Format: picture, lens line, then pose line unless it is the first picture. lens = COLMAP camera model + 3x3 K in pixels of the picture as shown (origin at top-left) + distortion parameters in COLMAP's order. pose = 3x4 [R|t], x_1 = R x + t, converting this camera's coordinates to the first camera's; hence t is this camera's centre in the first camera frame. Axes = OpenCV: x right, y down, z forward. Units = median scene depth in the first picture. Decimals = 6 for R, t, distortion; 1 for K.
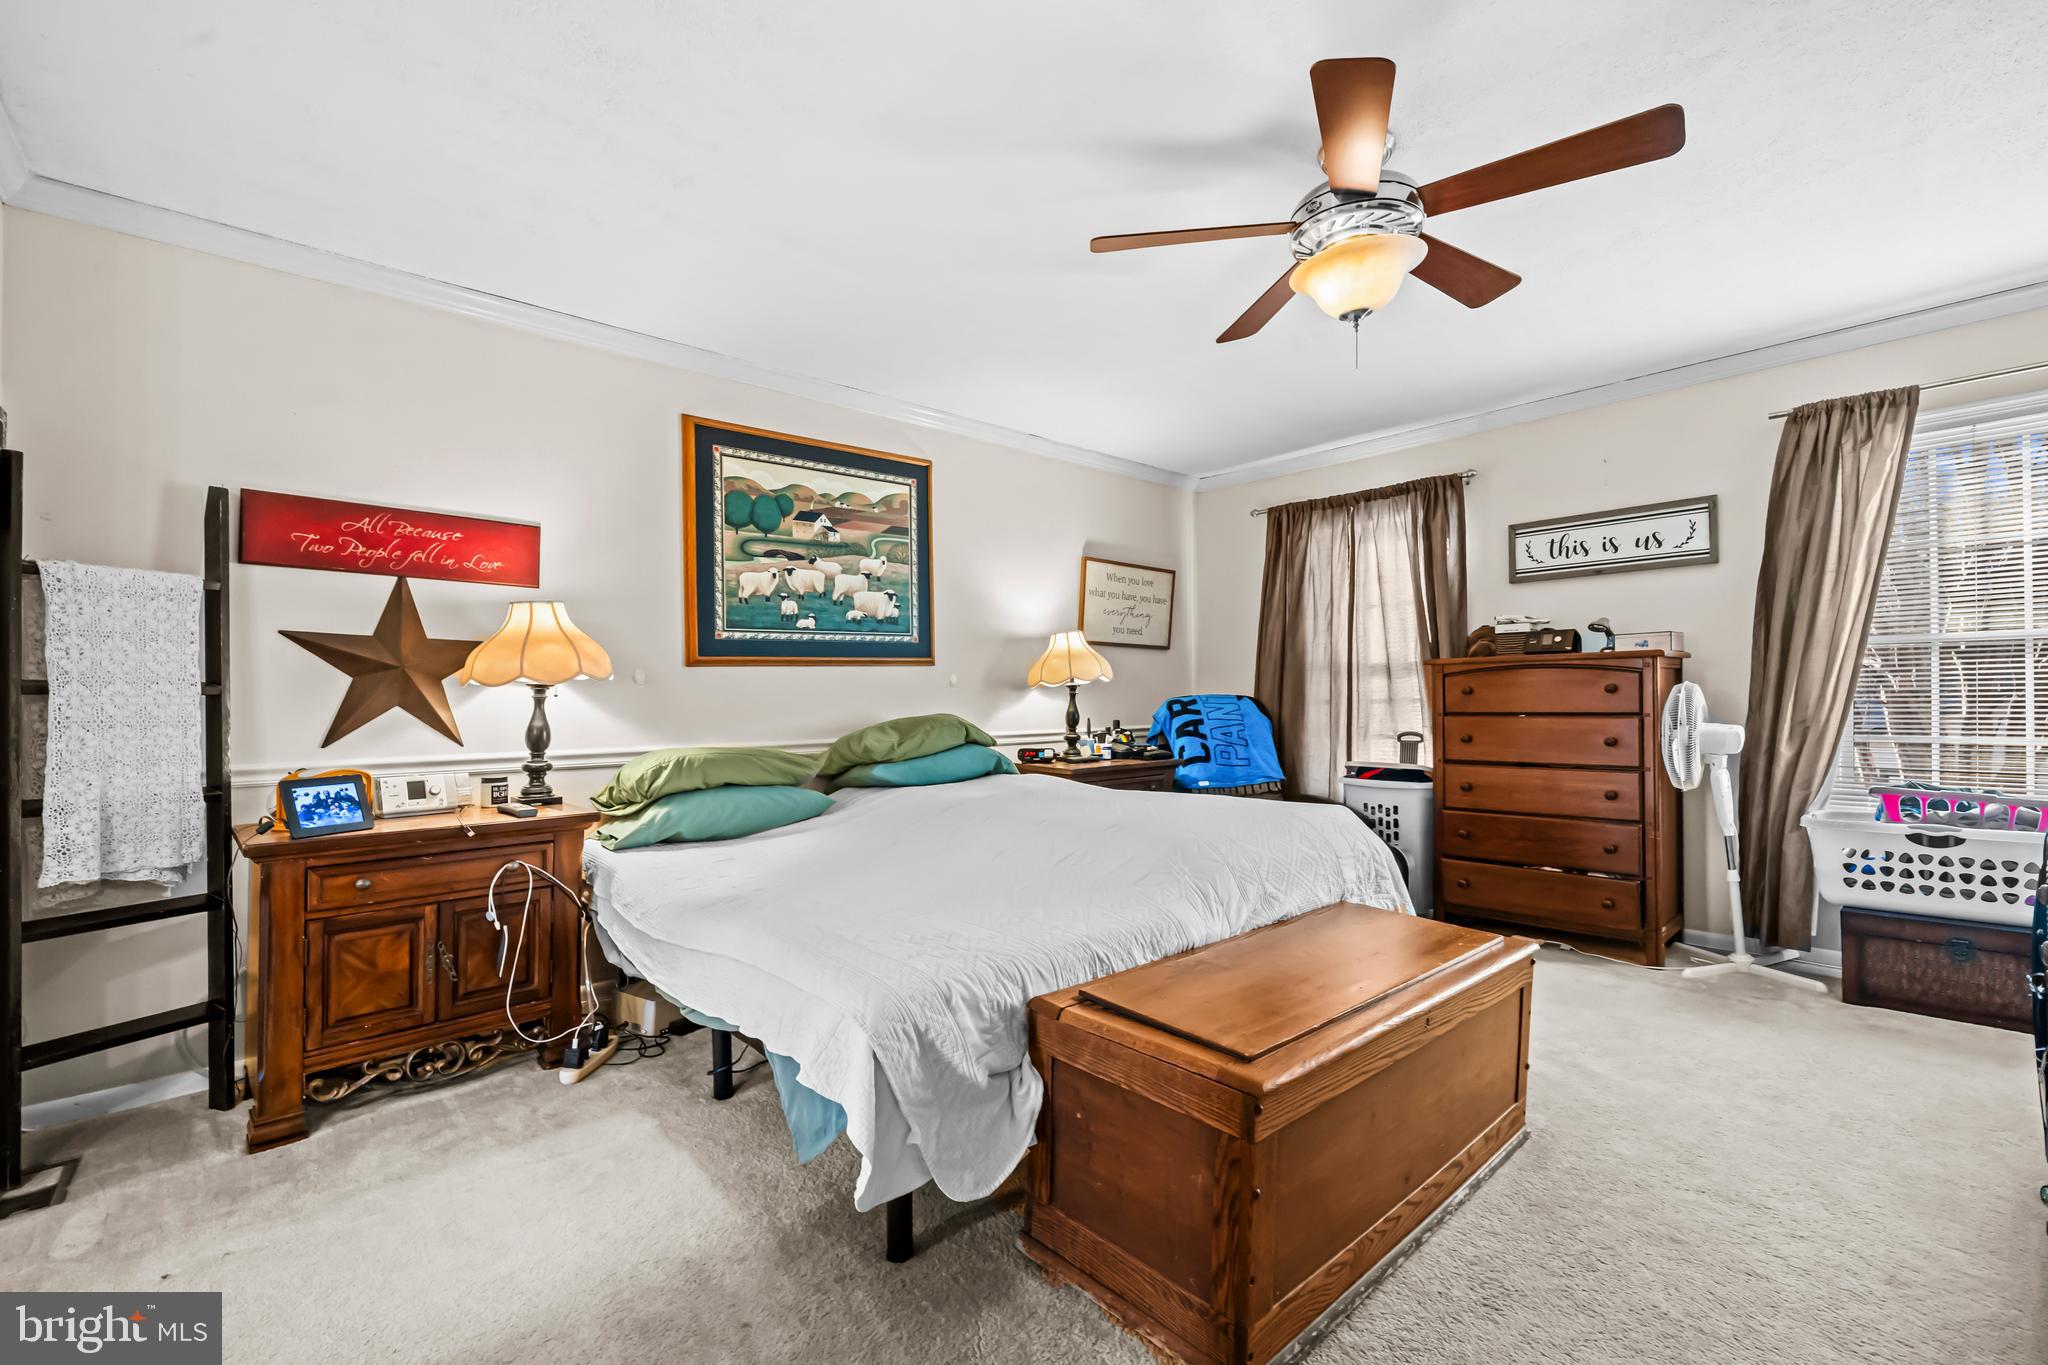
lens RADIAL K [[895.0, 0, 1009.6], [0, 895.0, 684.9], [0, 0, 1]] dist [0.002910, 0.000386]
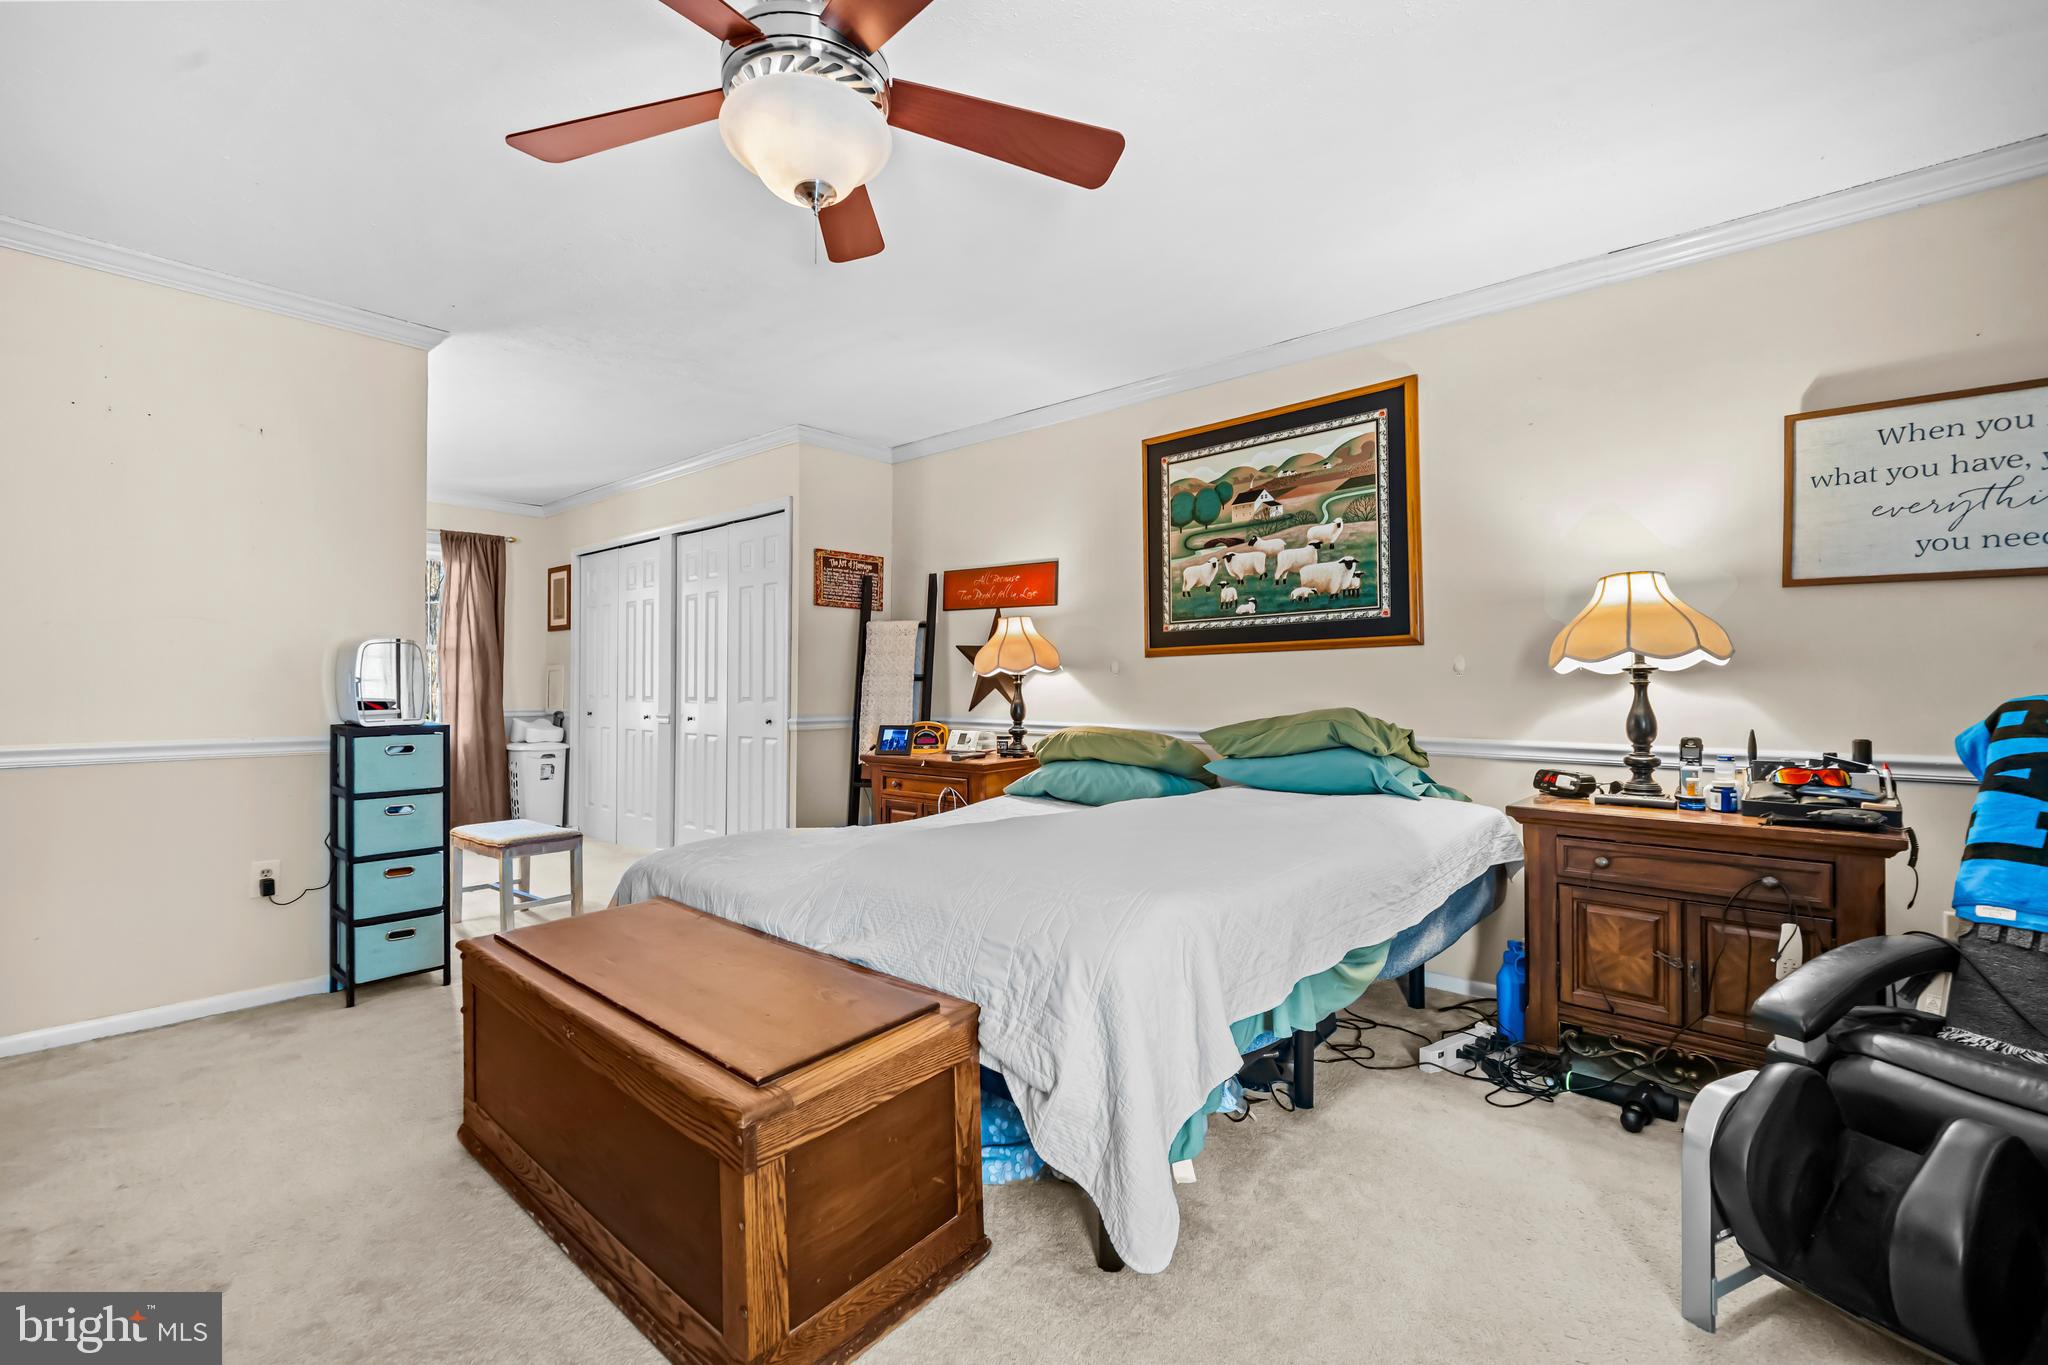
lens RADIAL K [[889.1, 0, 1027.4], [0, 889.1, 673.0], [0, 0, 1]] dist [0.004062, 0.000225]
pose [[0.113975, -0.006233, -0.993464, 0.678000], [0.007663, 0.999956, -0.005394, 0.003910], [0.993454, -0.006998, 0.114017, 0.639193]]
